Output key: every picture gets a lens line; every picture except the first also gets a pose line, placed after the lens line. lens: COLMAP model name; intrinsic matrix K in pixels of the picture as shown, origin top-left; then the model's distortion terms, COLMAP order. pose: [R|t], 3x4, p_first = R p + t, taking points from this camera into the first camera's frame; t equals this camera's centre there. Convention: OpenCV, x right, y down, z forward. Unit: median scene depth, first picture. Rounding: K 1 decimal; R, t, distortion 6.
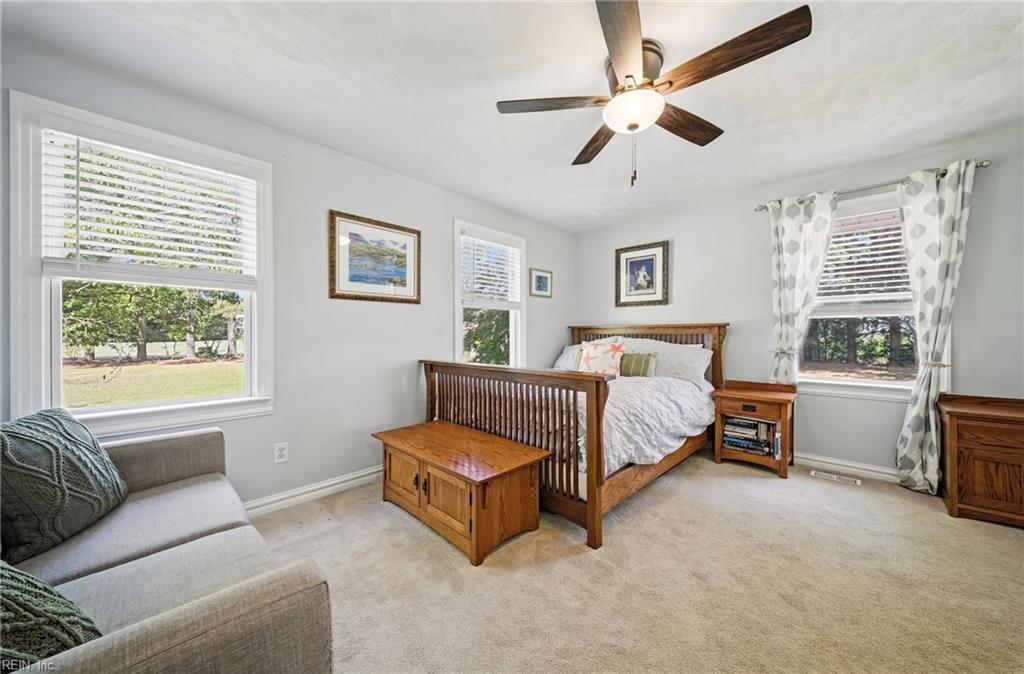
lens RADIAL K [[358.5, 0, 509.1], [0, 358.5, 333.9], [0, 0, 1]] dist [0.013689, -0.008542]
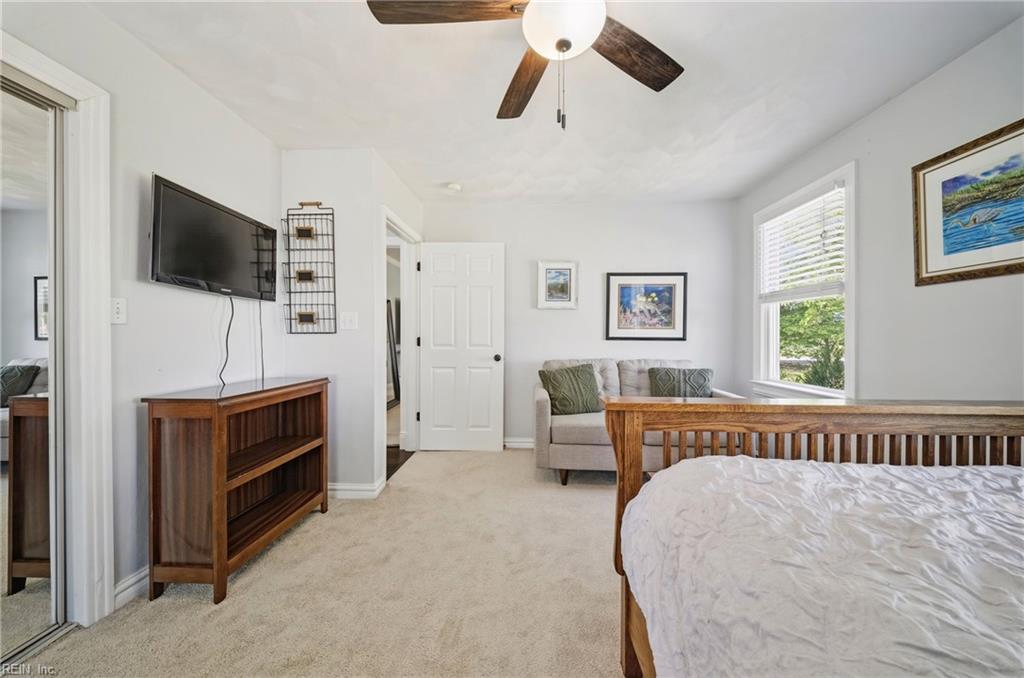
lens RADIAL K [[358.3, 0, 512.7], [0, 358.3, 337.9], [0, 0, 1]] dist [-0.001186, -0.000402]
pose [[-0.745261, 0.005837, -0.666748, 0.604359], [-0.000324, 0.999958, 0.009116, -0.000142], [0.666773, 0.007010, -0.745228, 0.990969]]
